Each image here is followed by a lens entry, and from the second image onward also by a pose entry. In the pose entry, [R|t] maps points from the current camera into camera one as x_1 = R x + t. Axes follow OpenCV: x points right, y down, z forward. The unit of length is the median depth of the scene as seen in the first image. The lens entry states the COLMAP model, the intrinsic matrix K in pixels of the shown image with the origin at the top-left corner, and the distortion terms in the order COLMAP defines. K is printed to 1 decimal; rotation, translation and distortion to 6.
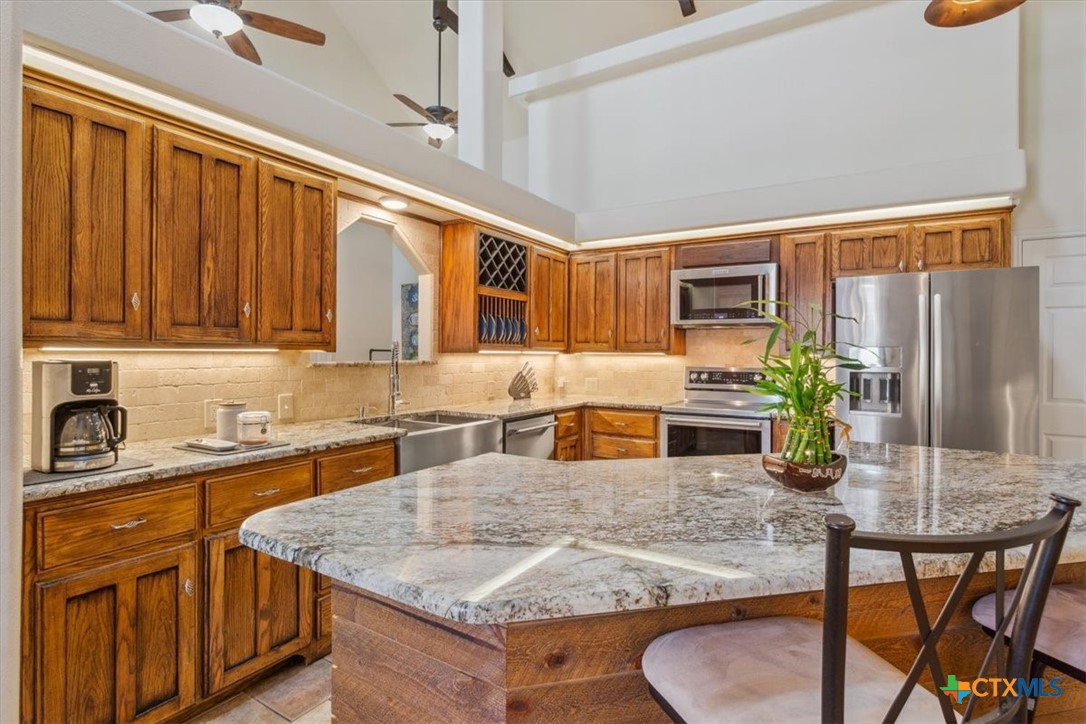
lens RADIAL K [[539.5, 0, 542.0], [0, 539.5, 352.3], [0, 0, 1]] dist [-0.011794, 0.001166]
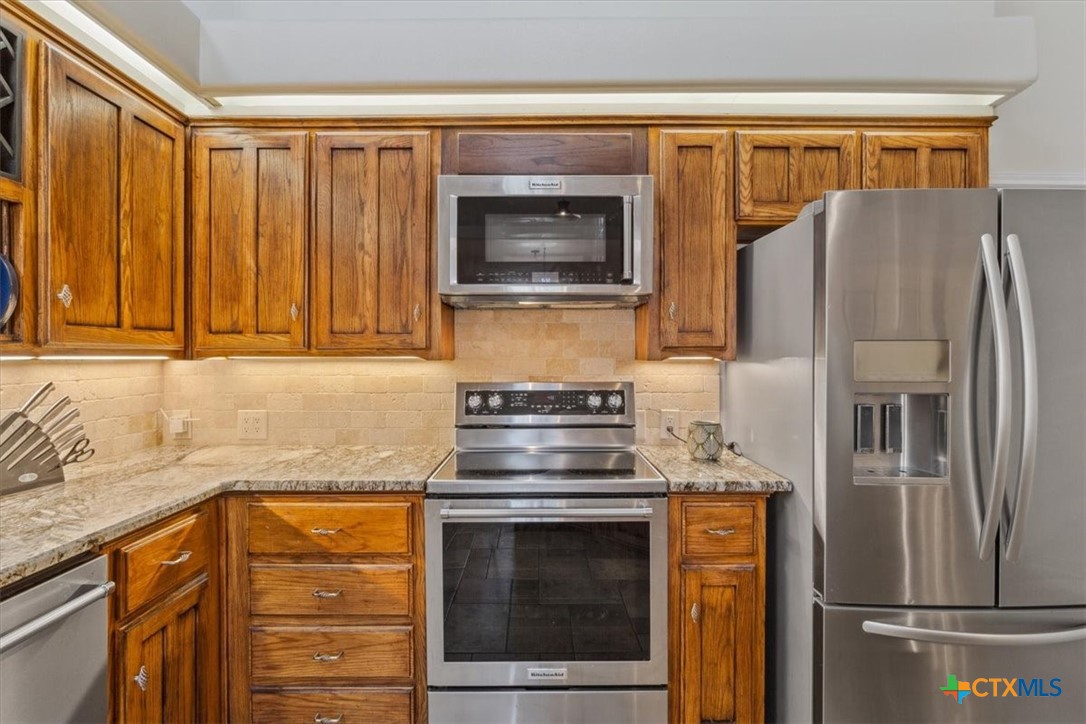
lens RADIAL K [[539.5, 0, 536.7], [0, 539.5, 358.2], [0, 0, 1]] dist [-0.011794, 0.001166]
pose [[0.854021, -0.011311, 0.520115, 0.073209], [0.006527, 0.999918, 0.011028, -0.001425], [-0.520197, -0.006023, 0.854025, 0.575652]]
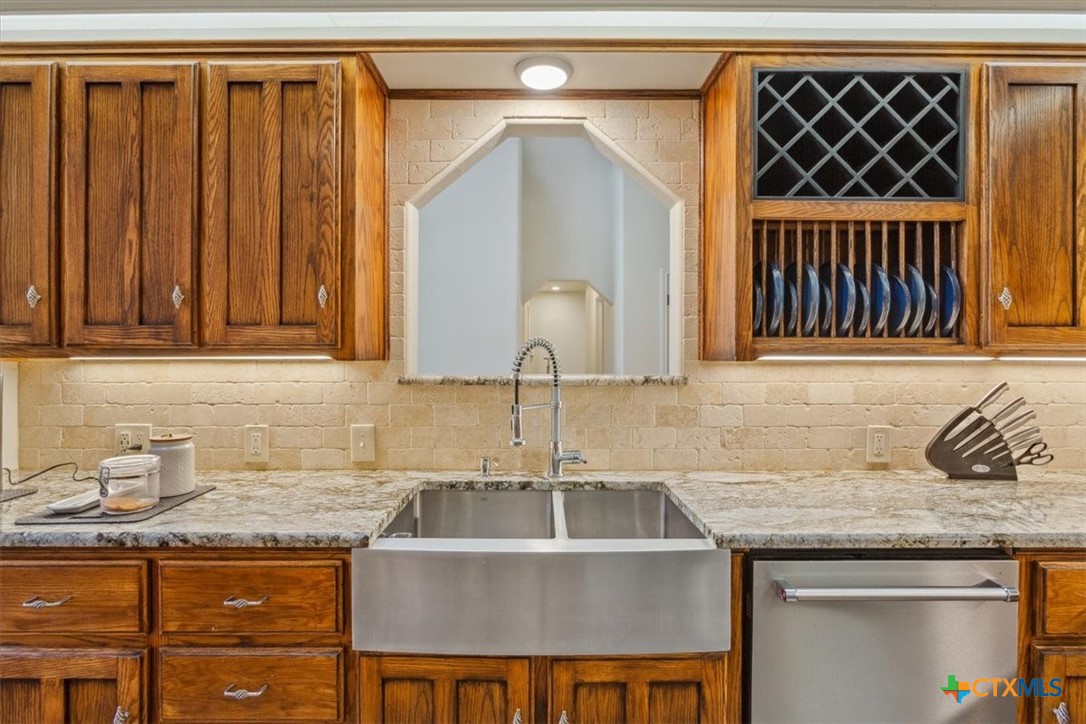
lens RADIAL K [[539.5, 0, 545.1], [0, 539.5, 354.0], [0, 0, 1]] dist [-0.011794, 0.001166]
pose [[0.526023, -0.007759, -0.850435, 0.136230], [0.003532, 0.999970, -0.006939, -0.001706], [0.850463, 0.000647, 0.526035, 0.582926]]
